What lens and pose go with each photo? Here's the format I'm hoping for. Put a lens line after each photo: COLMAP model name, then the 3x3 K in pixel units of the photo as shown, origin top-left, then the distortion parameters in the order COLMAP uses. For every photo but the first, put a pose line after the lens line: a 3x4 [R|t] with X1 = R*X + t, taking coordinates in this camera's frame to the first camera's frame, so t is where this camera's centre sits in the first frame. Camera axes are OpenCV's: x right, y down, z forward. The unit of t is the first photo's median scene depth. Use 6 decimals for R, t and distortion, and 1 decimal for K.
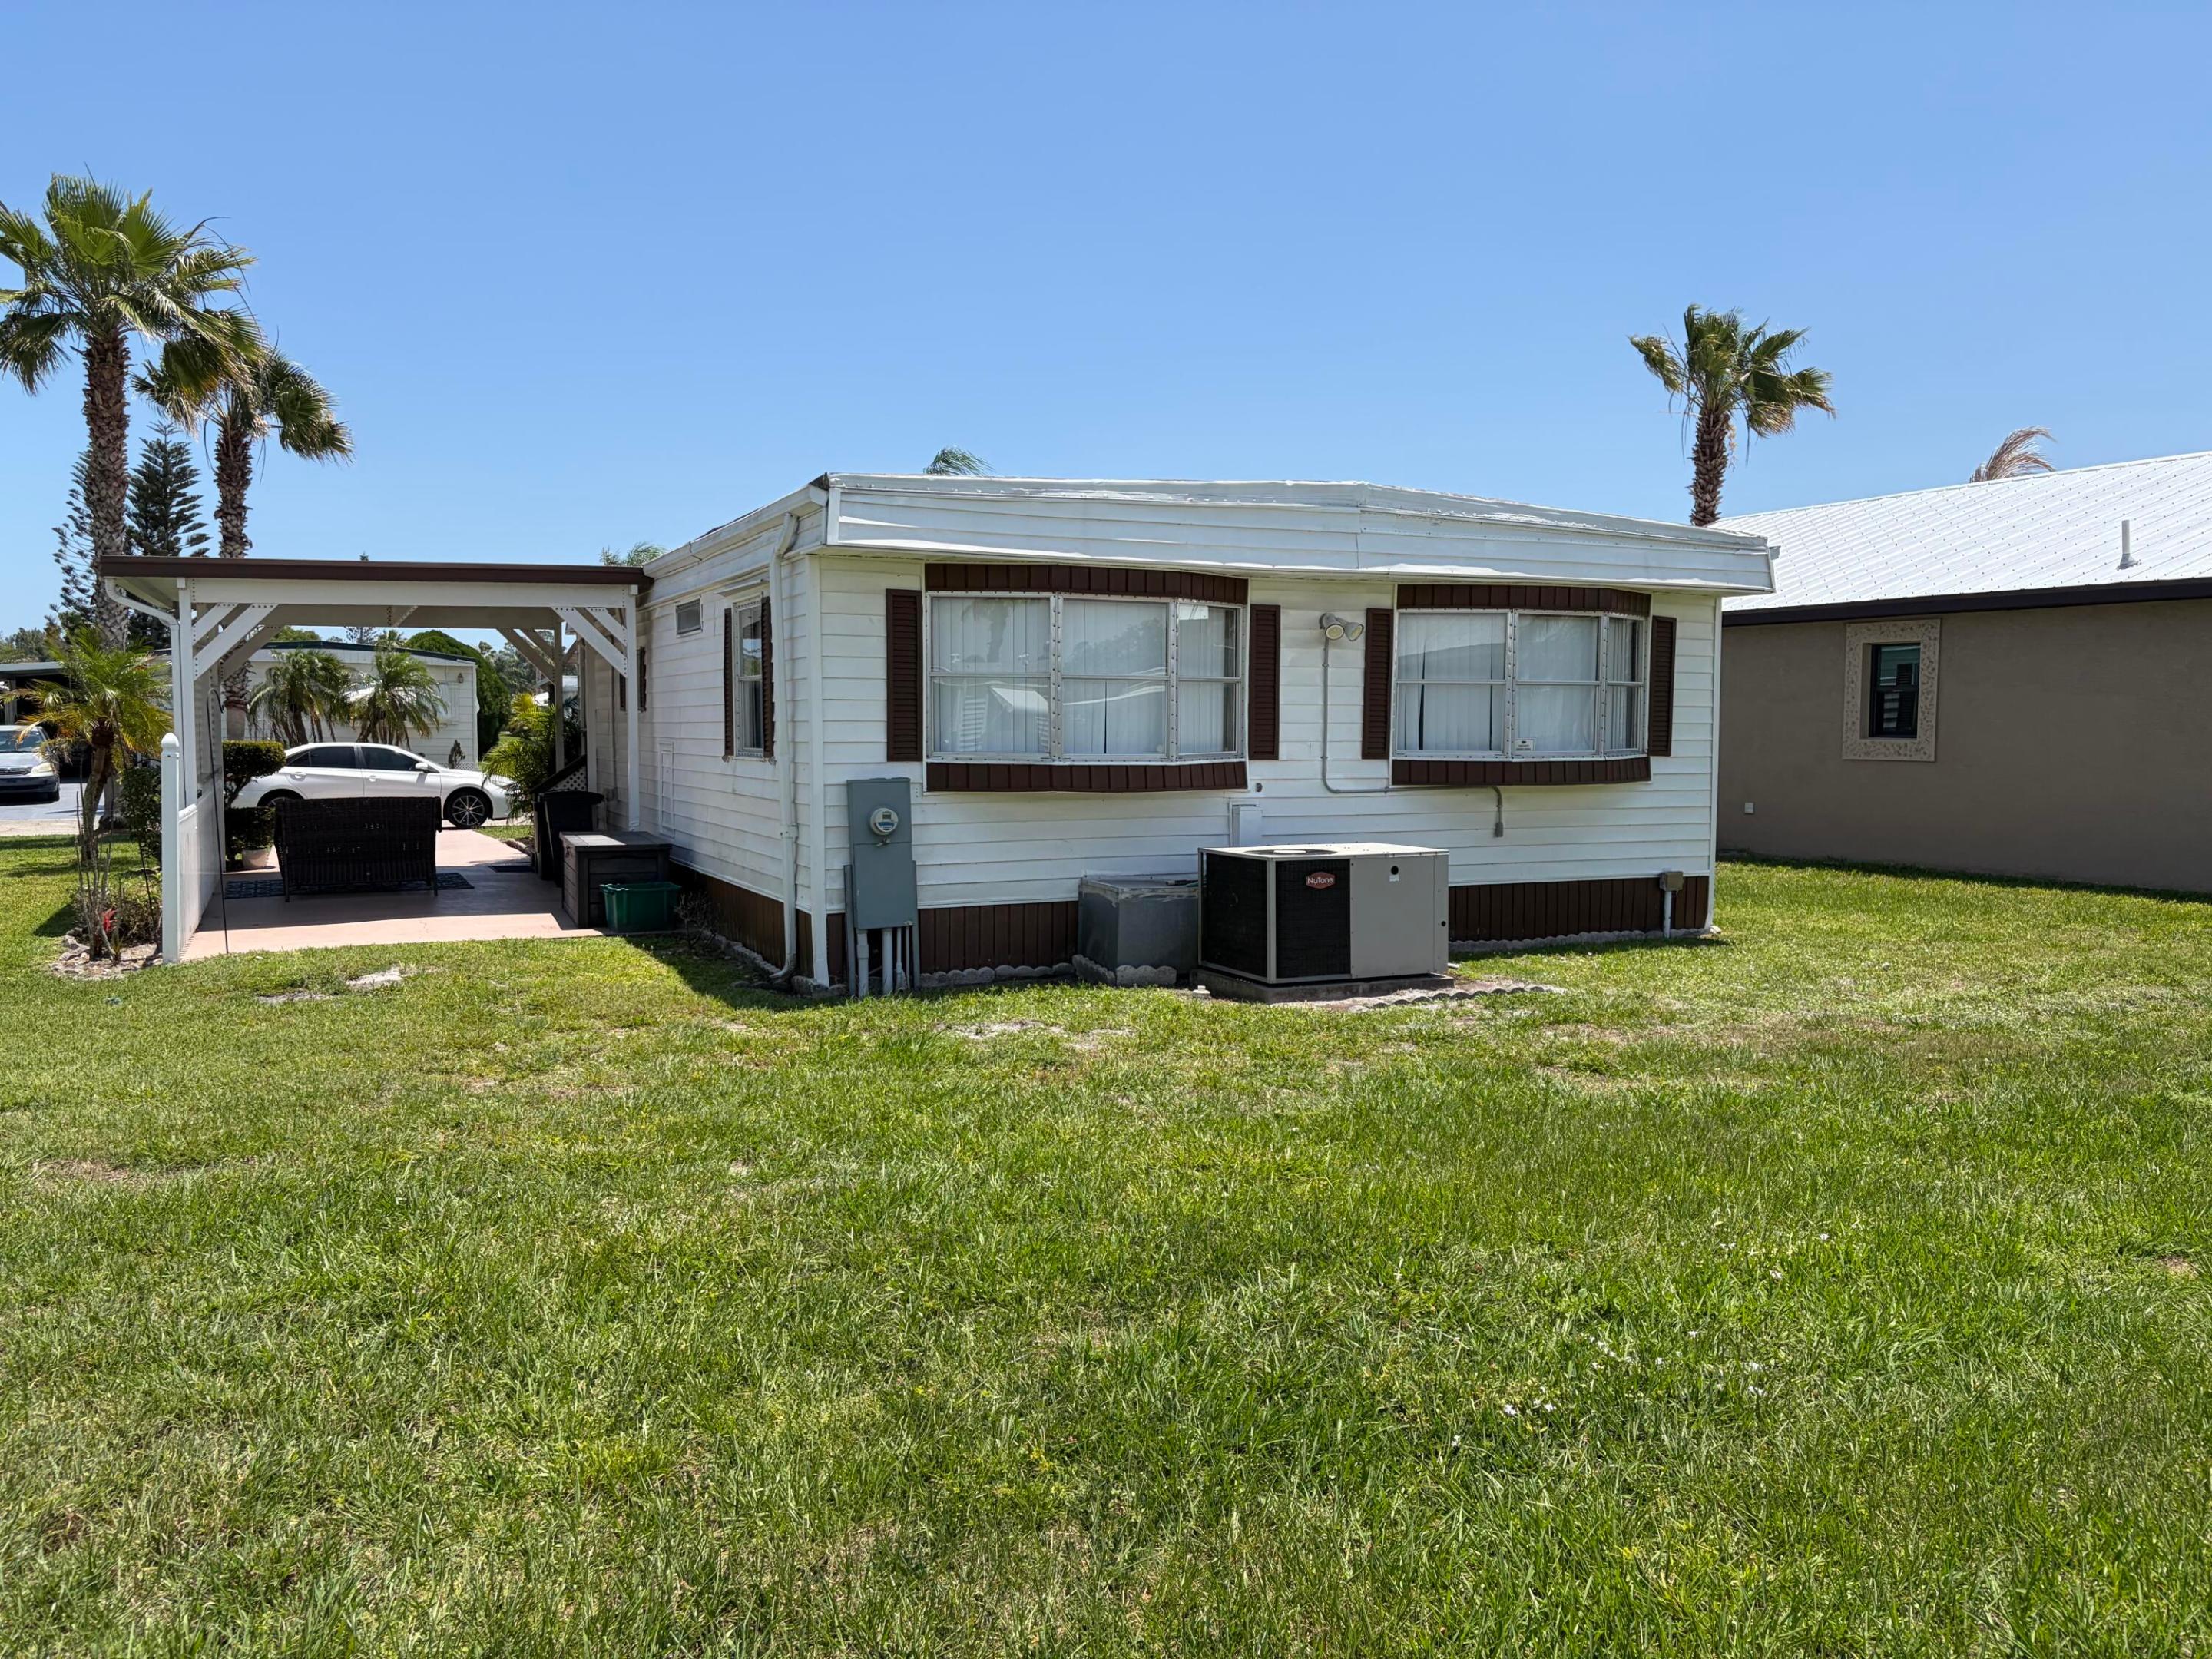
lens RADIAL K [[1670.9, 0, 1088.4], [0, 1670.9, 838.6], [0, 0, 1]] dist [0.027472, -0.004389]
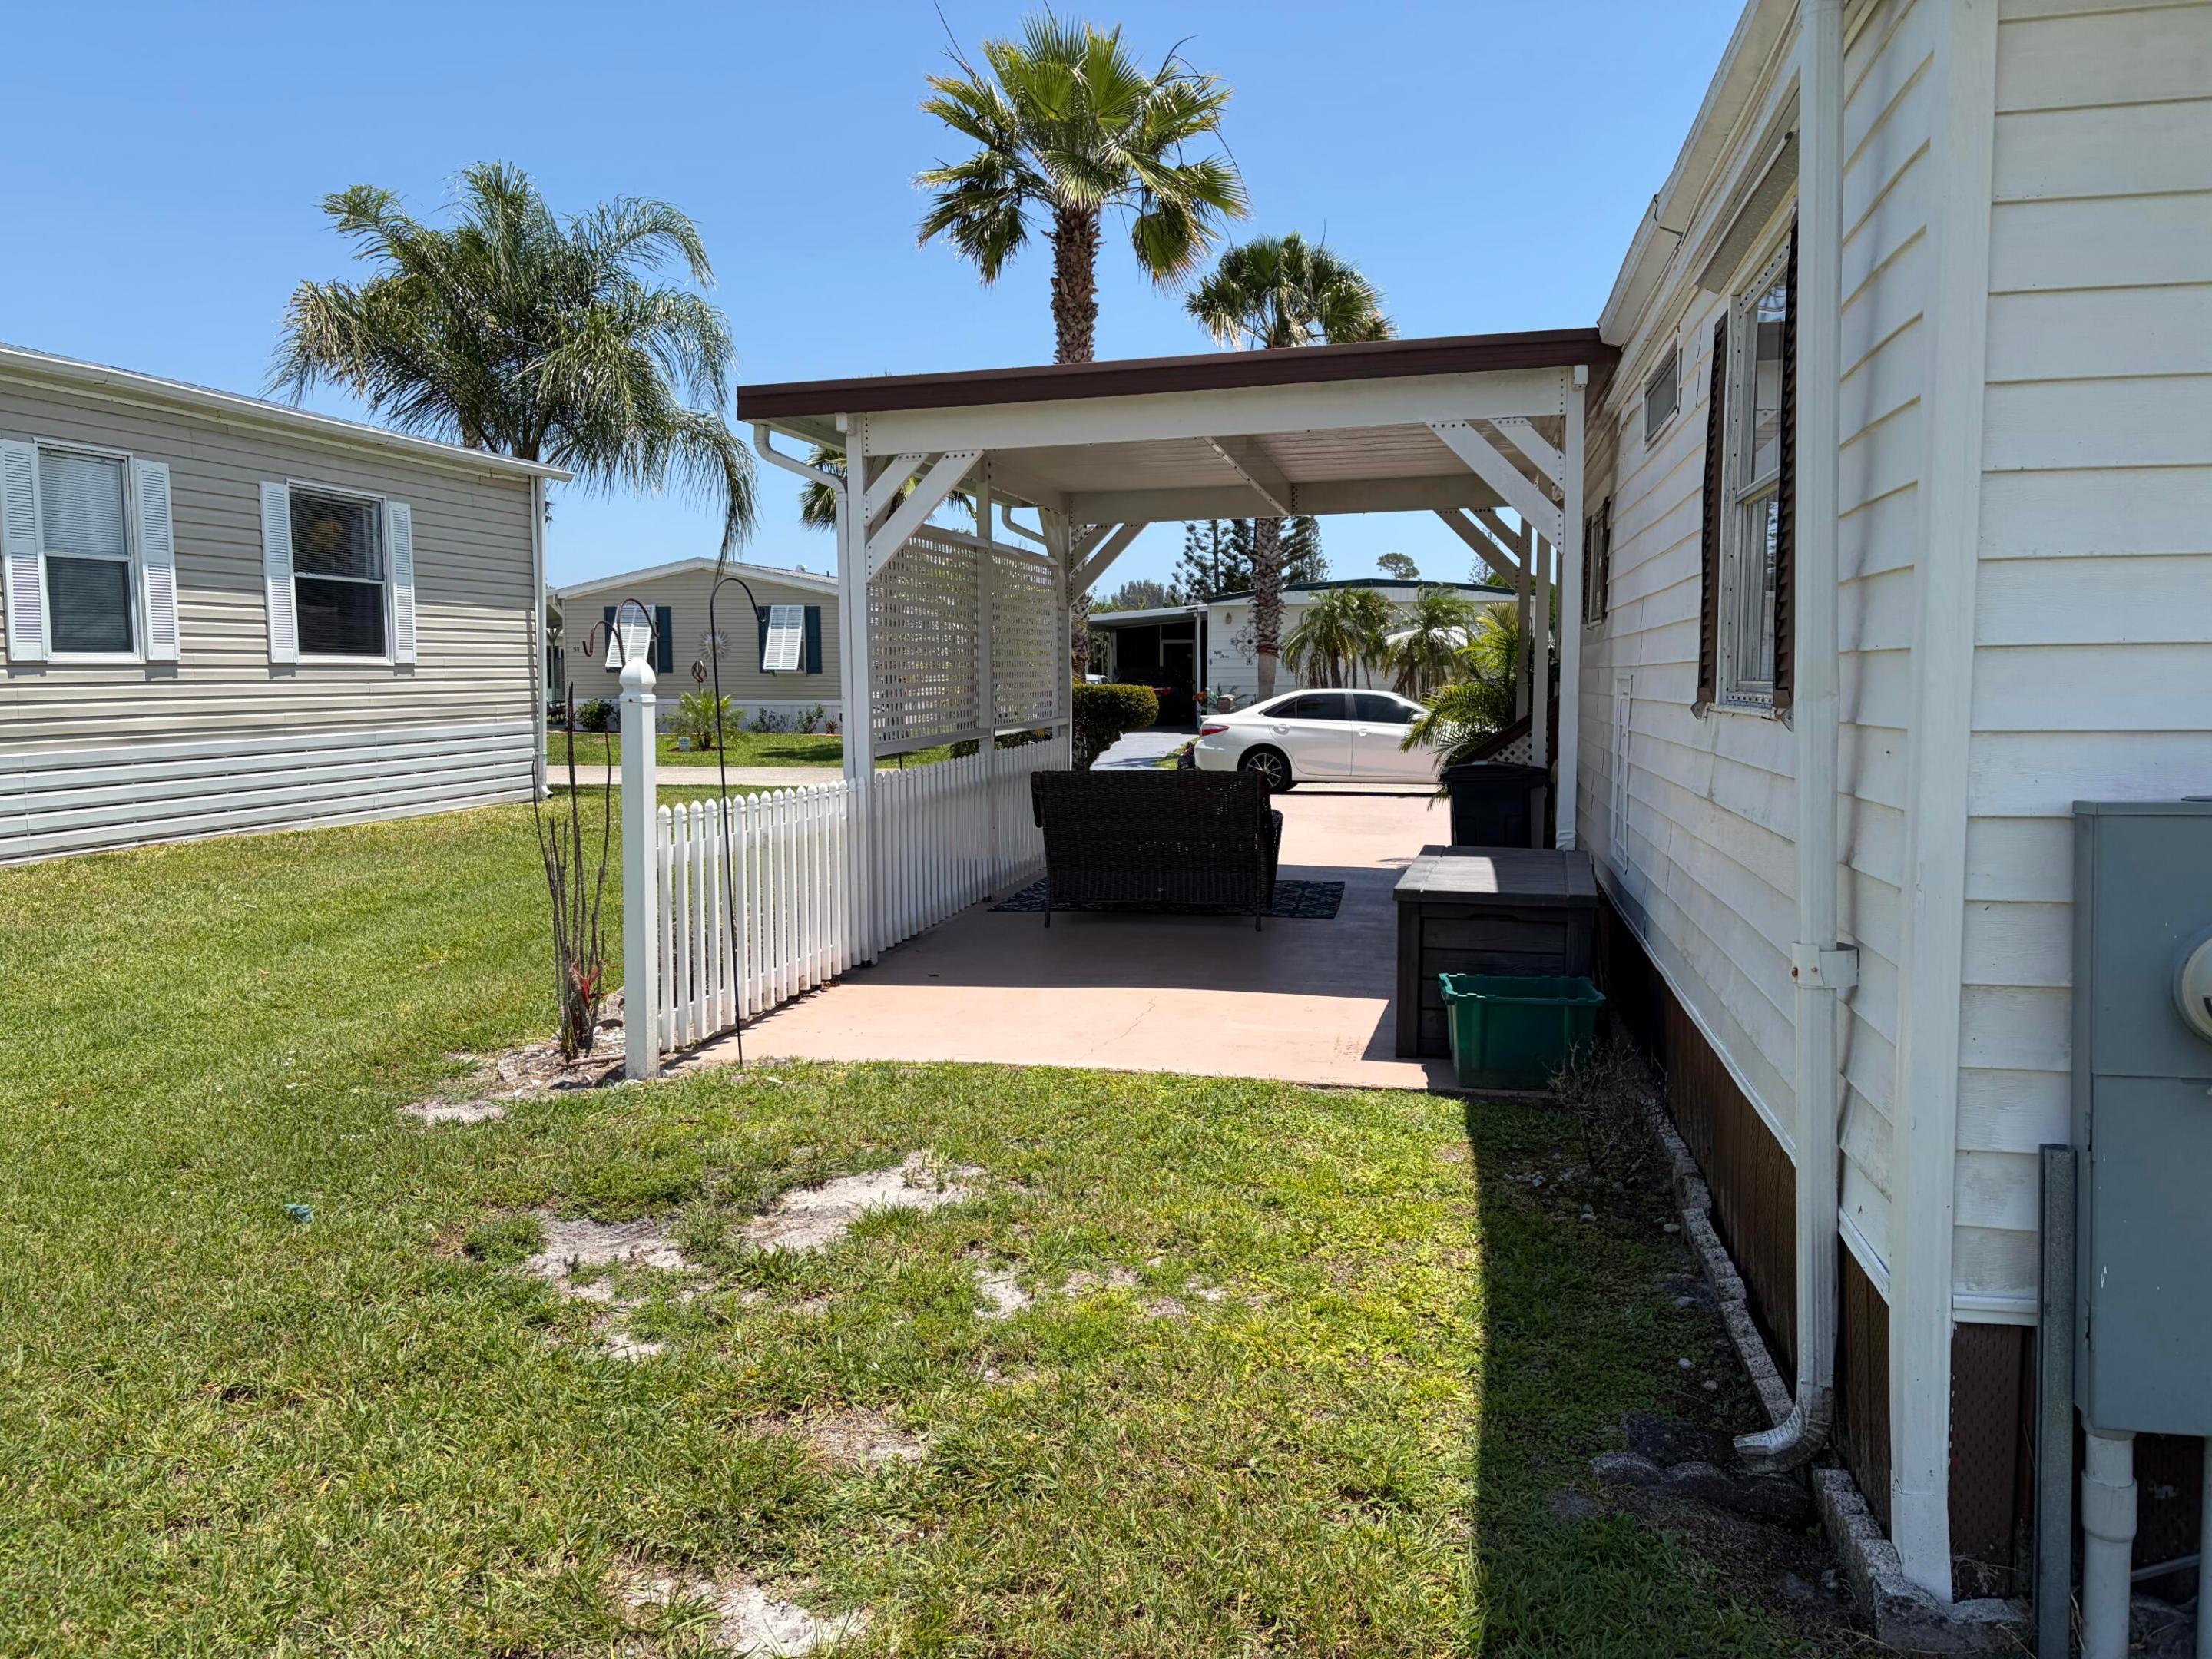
lens RADIAL K [[1670.9, 0, 1088.4], [0, 1670.9, 838.6], [0, 0, 1]] dist [0.027472, -0.004389]
pose [[0.797706, 0.051970, -0.600803, -0.095693], [-0.034522, 0.998581, 0.040542, -0.029649], [0.602057, -0.011600, 0.798368, 0.616901]]
